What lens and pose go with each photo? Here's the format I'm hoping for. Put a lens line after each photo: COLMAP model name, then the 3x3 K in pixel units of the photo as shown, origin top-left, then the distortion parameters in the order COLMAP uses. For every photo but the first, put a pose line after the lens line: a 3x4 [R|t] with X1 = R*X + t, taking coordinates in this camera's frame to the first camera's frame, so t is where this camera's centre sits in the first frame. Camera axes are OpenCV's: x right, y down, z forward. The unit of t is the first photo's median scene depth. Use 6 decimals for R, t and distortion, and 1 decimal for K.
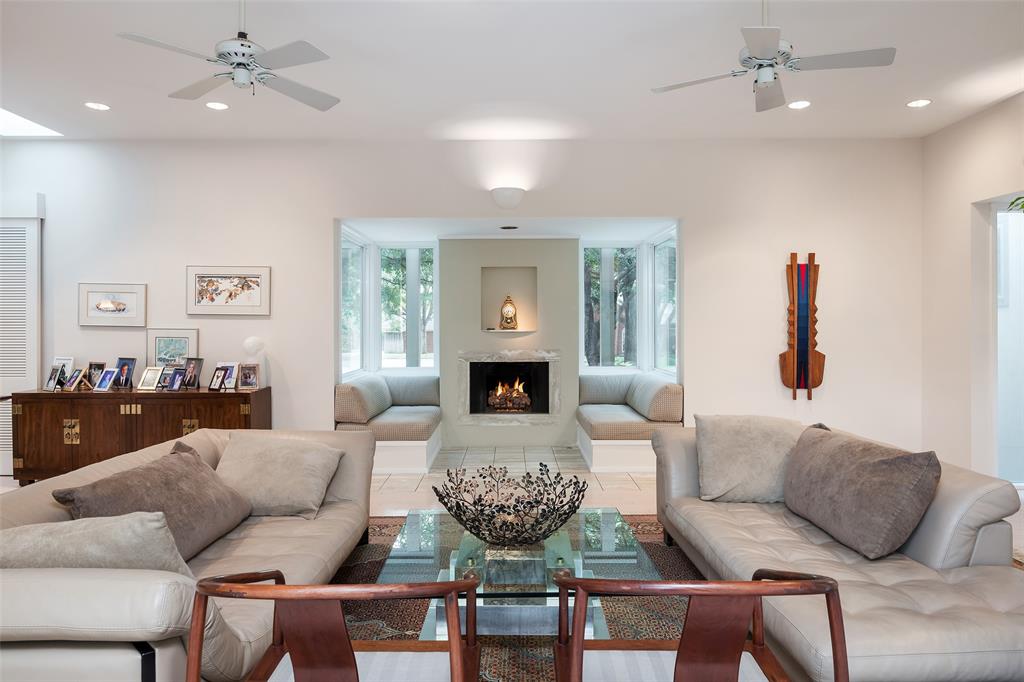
lens RADIAL K [[641.5, 0, 513.4], [0, 641.5, 312.3], [0, 0, 1]] dist [0.001714, -0.000490]
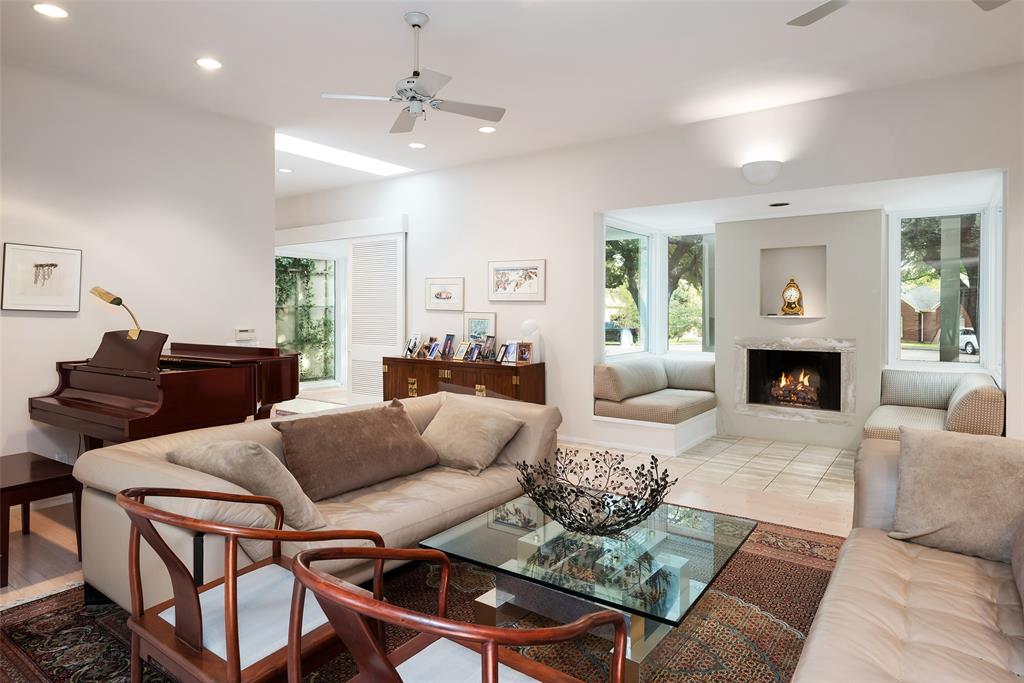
lens RADIAL K [[596.4, 0, 510.2], [0, 596.4, 304.4], [0, 0, 1]] dist [0.000586, 0.000213]
pose [[0.808384, -0.002392, -0.588650, 0.206102], [0.007734, 0.999949, 0.006558, 0.002971], [0.588604, -0.009854, 0.808361, 0.091235]]
